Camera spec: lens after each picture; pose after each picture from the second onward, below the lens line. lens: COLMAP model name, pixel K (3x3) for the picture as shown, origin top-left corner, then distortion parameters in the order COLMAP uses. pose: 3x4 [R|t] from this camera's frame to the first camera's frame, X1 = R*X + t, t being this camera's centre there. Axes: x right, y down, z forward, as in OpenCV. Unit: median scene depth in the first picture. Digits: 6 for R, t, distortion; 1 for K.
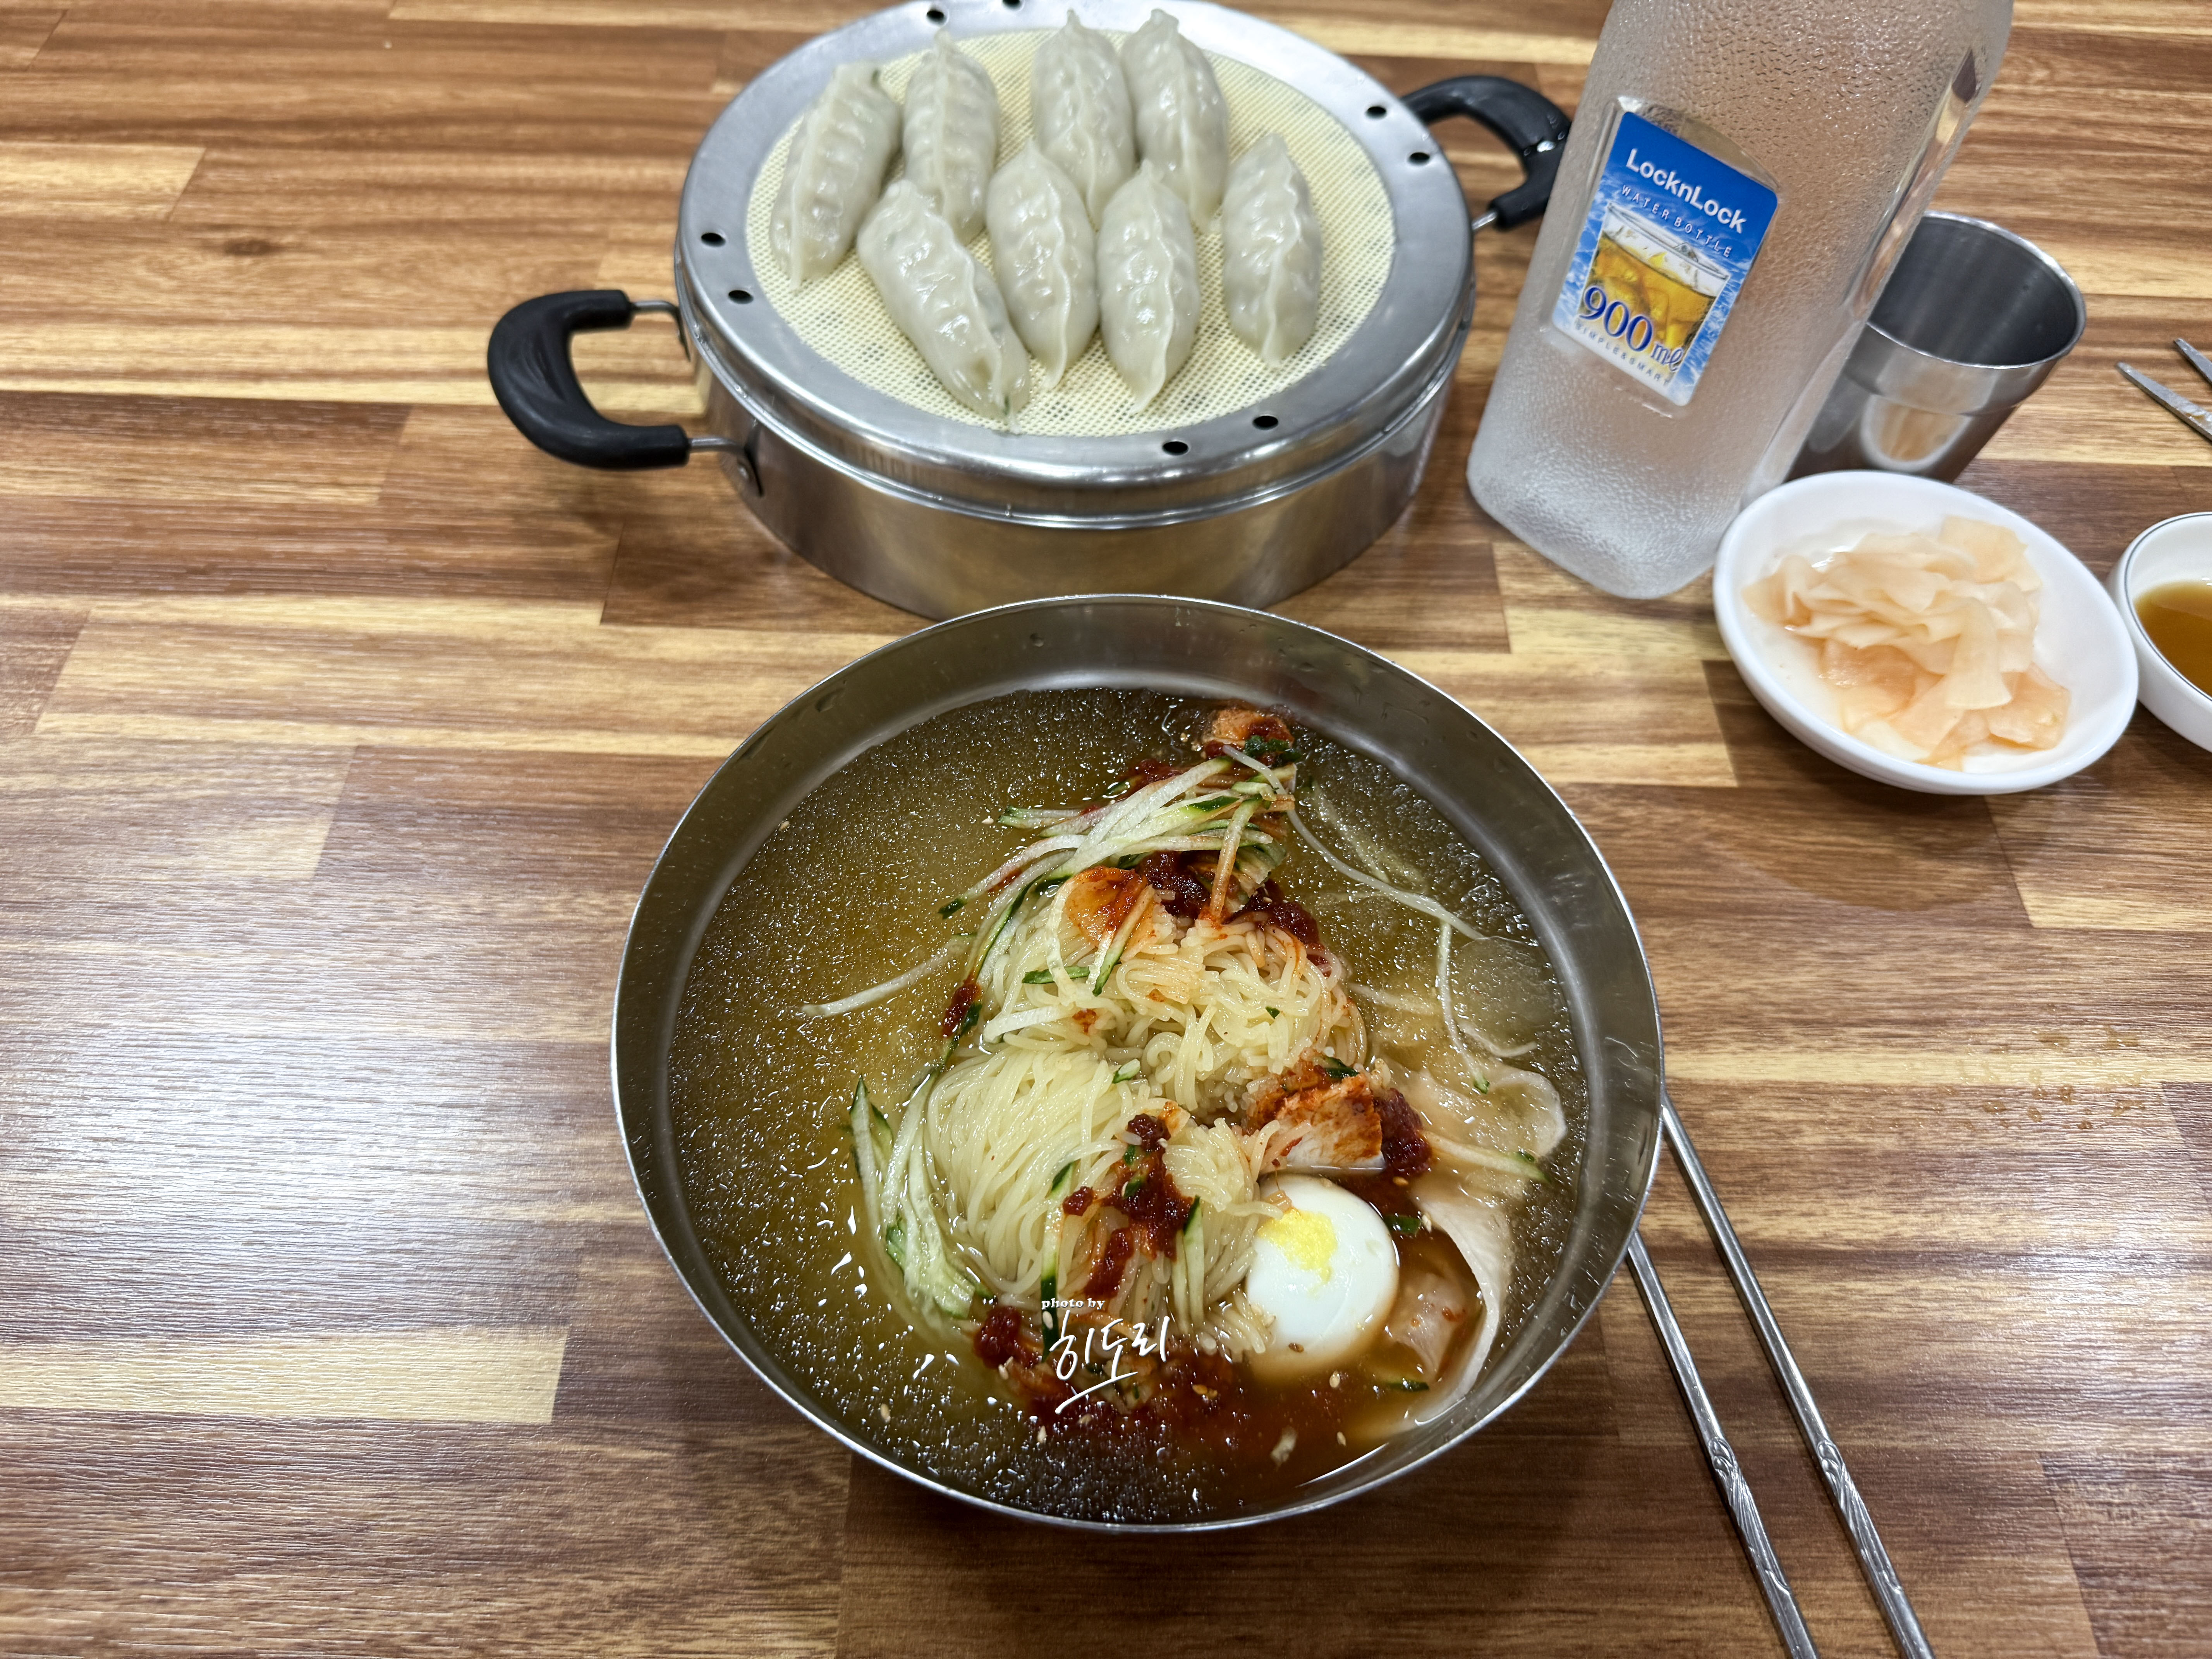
lens RADIAL K [[1567.7, 0, 1106.0], [0, 1567.7, 829.5], [0, 0, 1]] dist [-0.005301, -0.002421]
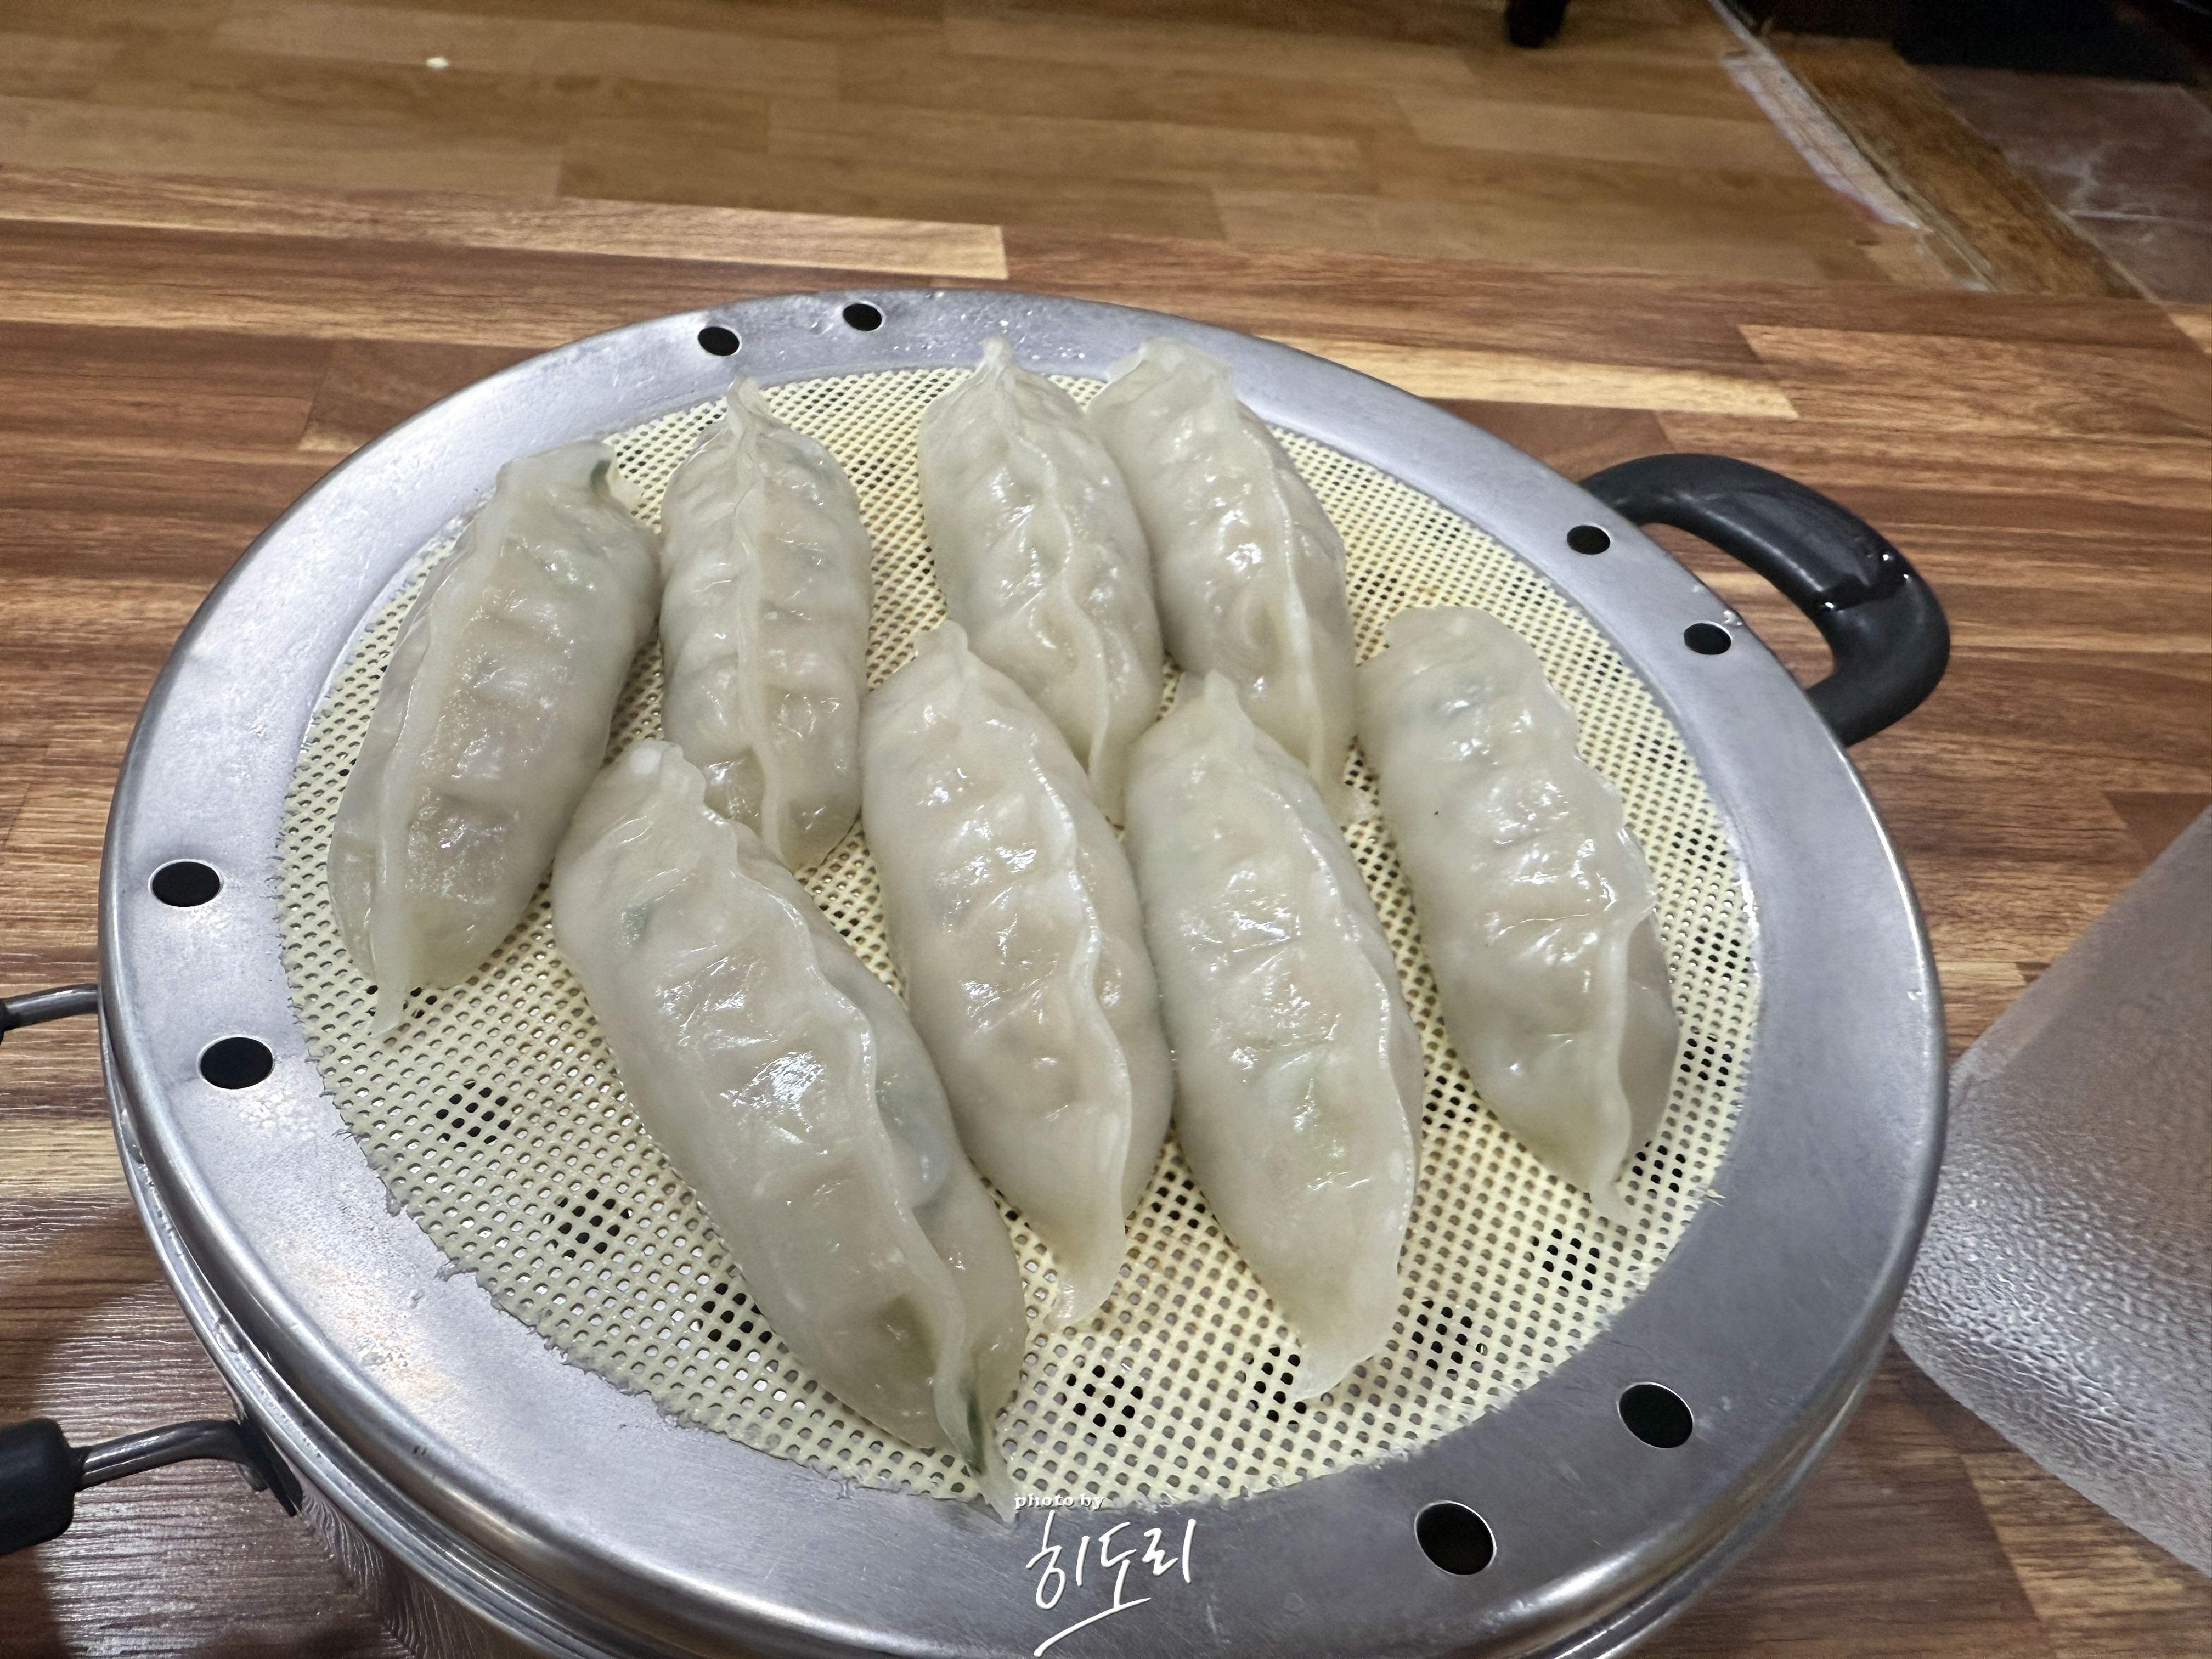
lens RADIAL K [[1572.4, 0, 1106.0], [0, 1572.4, 829.5], [0, 0, 1]] dist [-0.047441, 0.000662]
pose [[0.985488, -0.019052, 0.168672, -0.096729], [0.044211, 0.988194, -0.146687, -0.368185], [-0.163886, 0.152016, 0.974696, 0.656877]]
